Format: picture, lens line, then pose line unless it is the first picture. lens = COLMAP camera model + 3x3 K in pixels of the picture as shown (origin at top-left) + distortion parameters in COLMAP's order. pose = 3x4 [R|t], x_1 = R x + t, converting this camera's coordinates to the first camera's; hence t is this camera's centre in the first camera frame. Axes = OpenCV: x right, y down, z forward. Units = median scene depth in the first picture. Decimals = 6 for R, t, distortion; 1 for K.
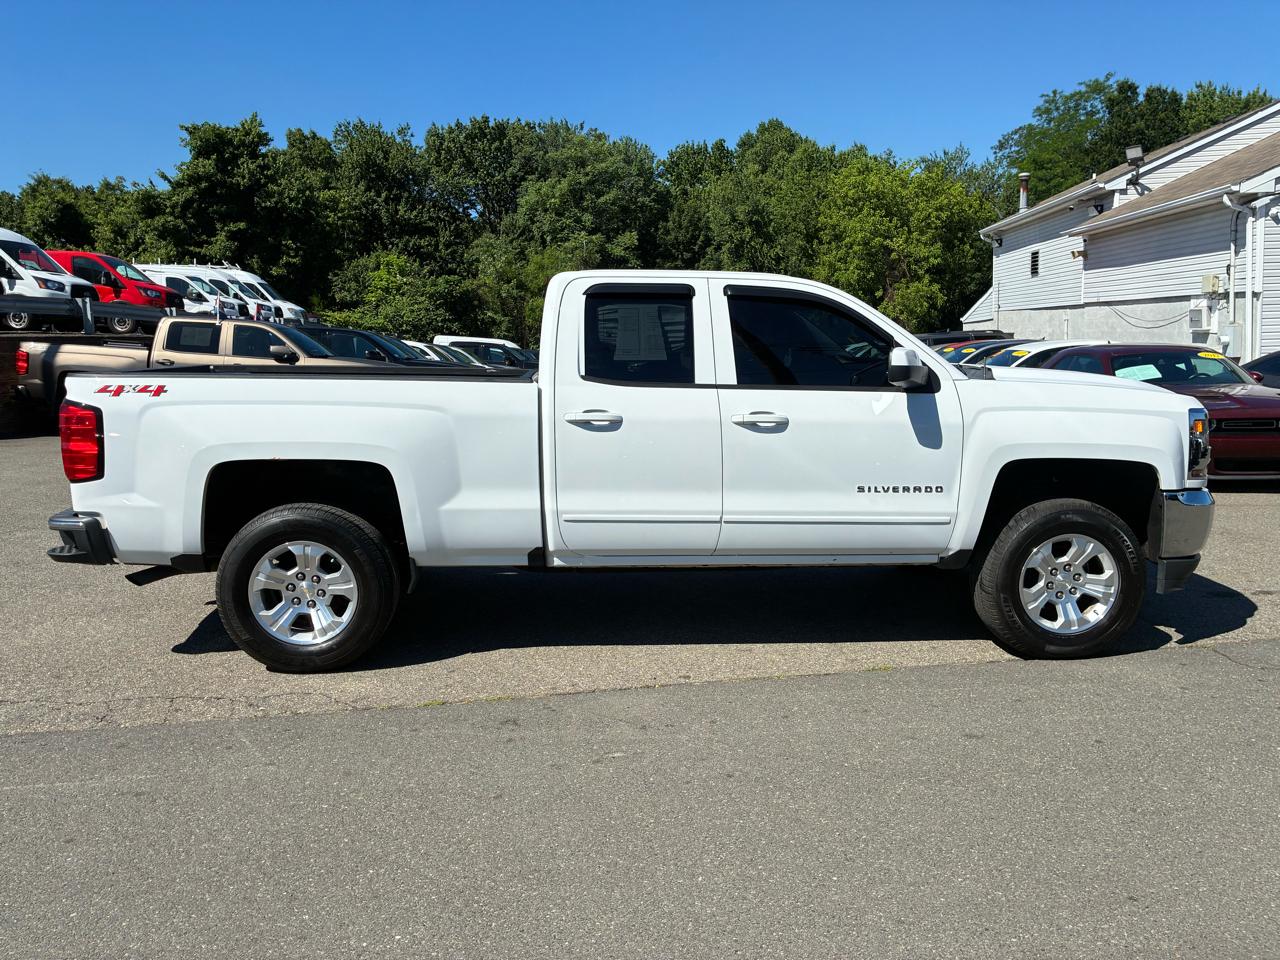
lens RADIAL K [[975.6, 0, 627.5], [0, 975.6, 437.6], [0, 0, 1]] dist [0.059182, -0.084759]
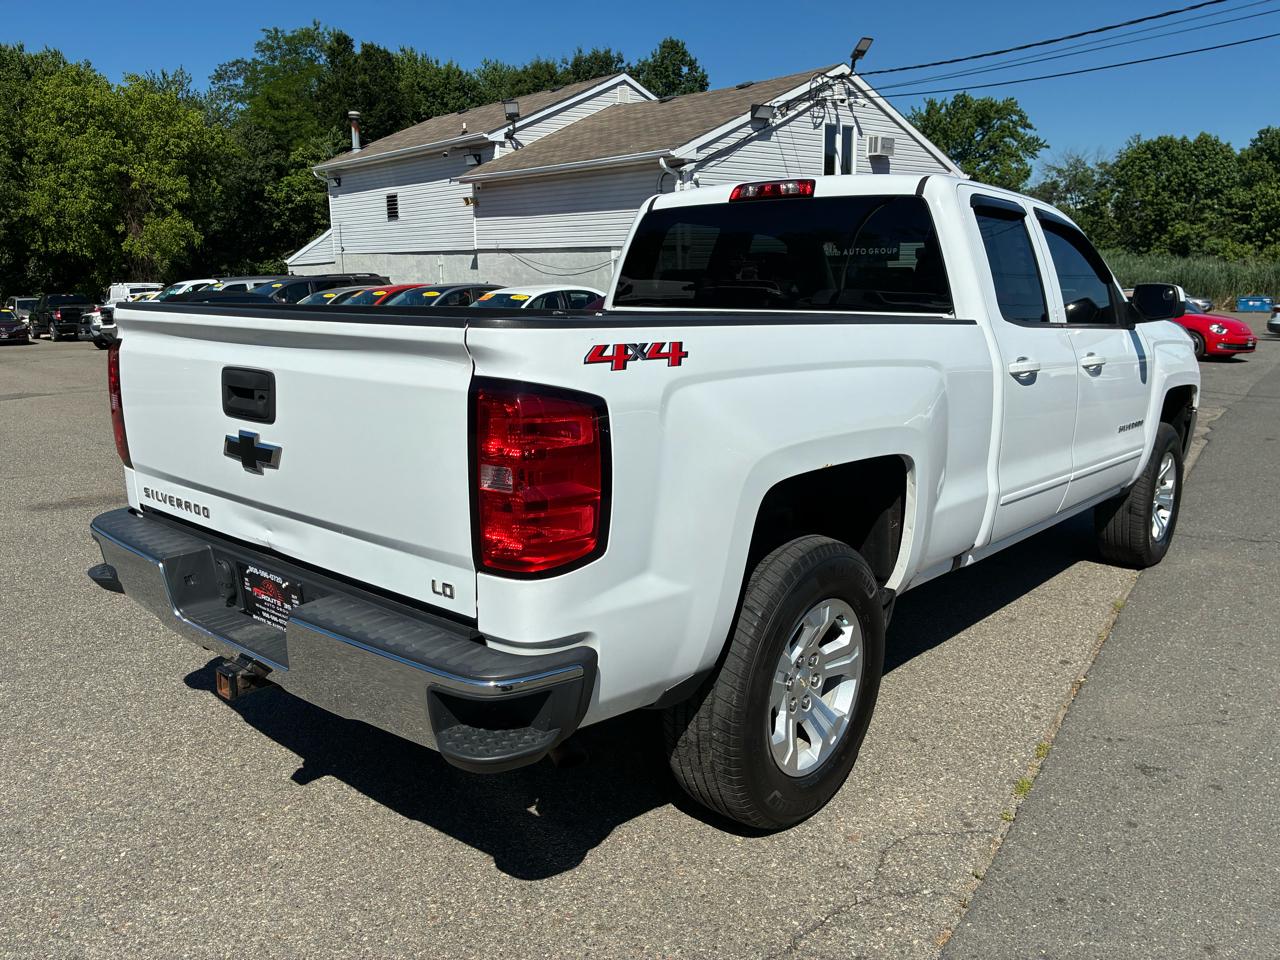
lens RADIAL K [[975.6, 0, 634.3], [0, 975.6, 462.7], [0, 0, 1]] dist [0.059182, -0.084759]
pose [[0.707131, -0.112152, 0.698131, -0.171894], [0.056409, 0.993142, 0.102409, -0.009263], [-0.704828, -0.033036, 0.708608, 0.140366]]
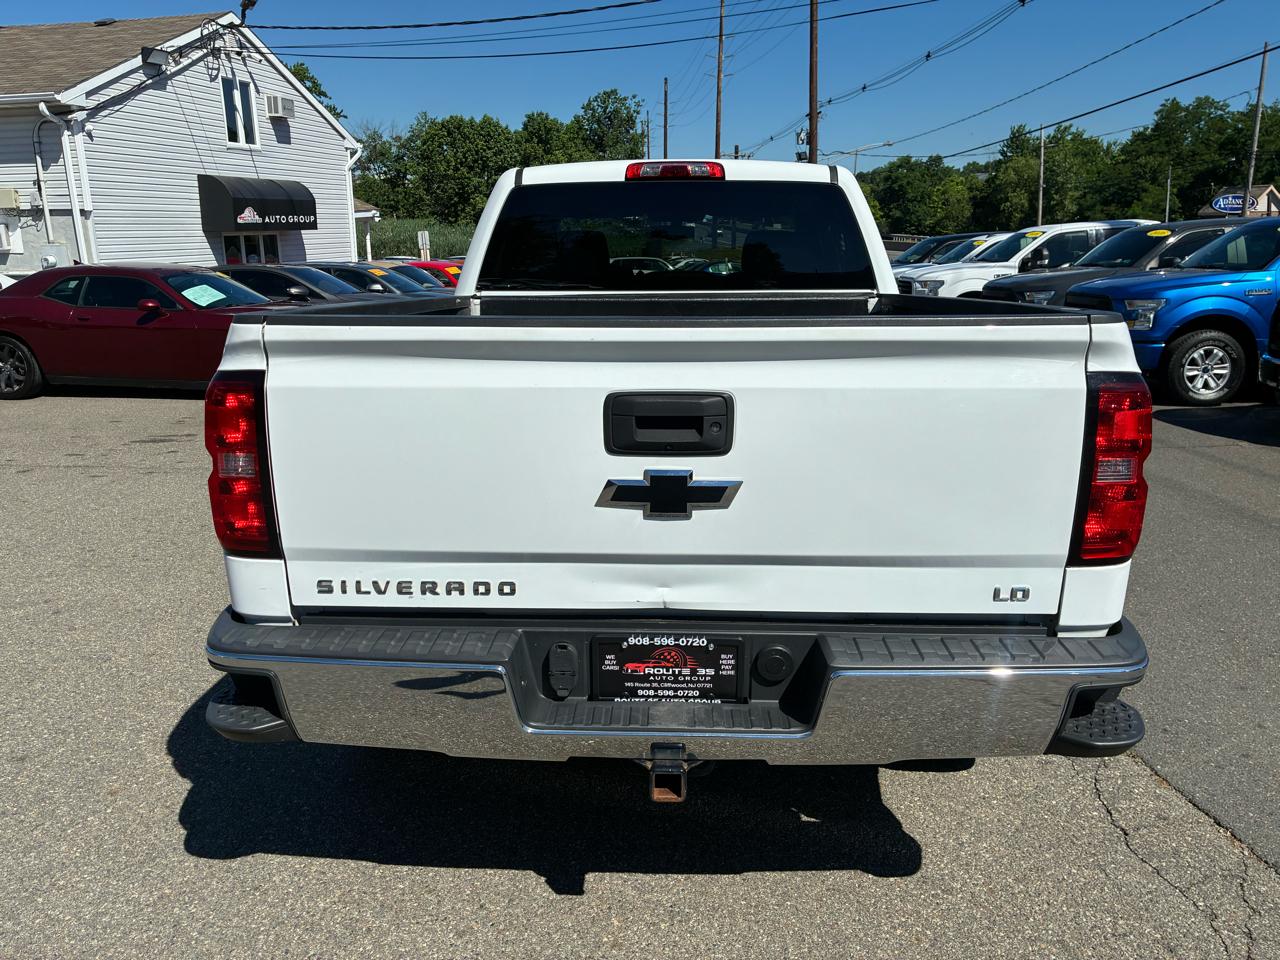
lens RADIAL K [[975.6, 0, 634.6], [0, 975.6, 476.6], [0, 0, 1]] dist [0.059182, -0.084759]
pose [[0.108047, -0.212221, 0.971230, -0.212592], [0.102139, 0.974149, 0.201497, -0.021841], [-0.988885, 0.077430, 0.126930, 0.244717]]
